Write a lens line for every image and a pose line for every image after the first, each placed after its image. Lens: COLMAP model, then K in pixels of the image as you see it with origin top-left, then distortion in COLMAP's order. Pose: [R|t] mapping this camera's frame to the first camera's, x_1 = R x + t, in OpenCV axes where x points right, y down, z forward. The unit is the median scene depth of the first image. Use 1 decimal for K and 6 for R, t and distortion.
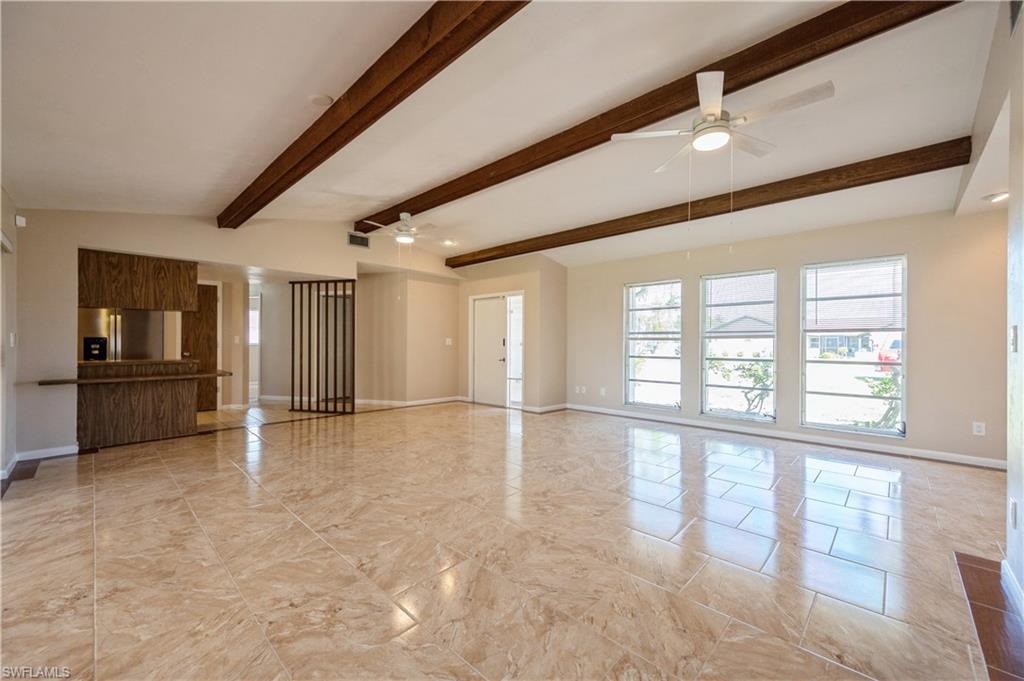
lens RADIAL K [[404.7, 0, 506.2], [0, 404.7, 342.9], [0, 0, 1]] dist [0.003314, 0.000132]
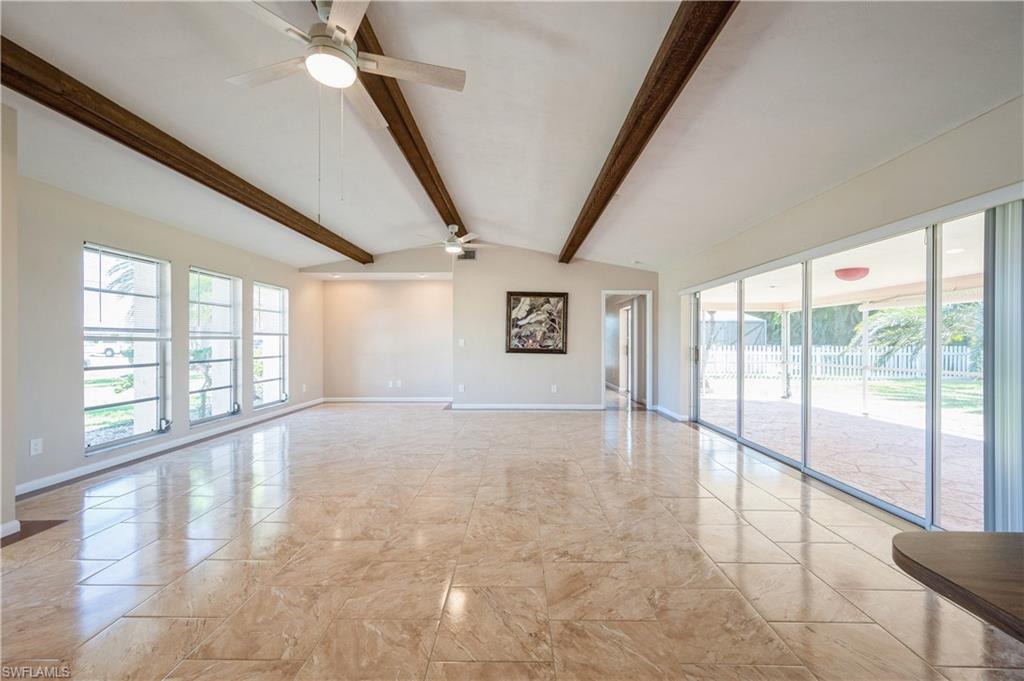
lens RADIAL K [[404.7, 0, 506.6], [0, 404.7, 340.0], [0, 0, 1]] dist [0.003314, 0.000132]
pose [[-0.680555, -0.001086, 0.732696, -0.702239], [-0.002937, 0.999995, -0.001246, -0.011446], [-0.732691, -0.003000, -0.680554, 1.257062]]
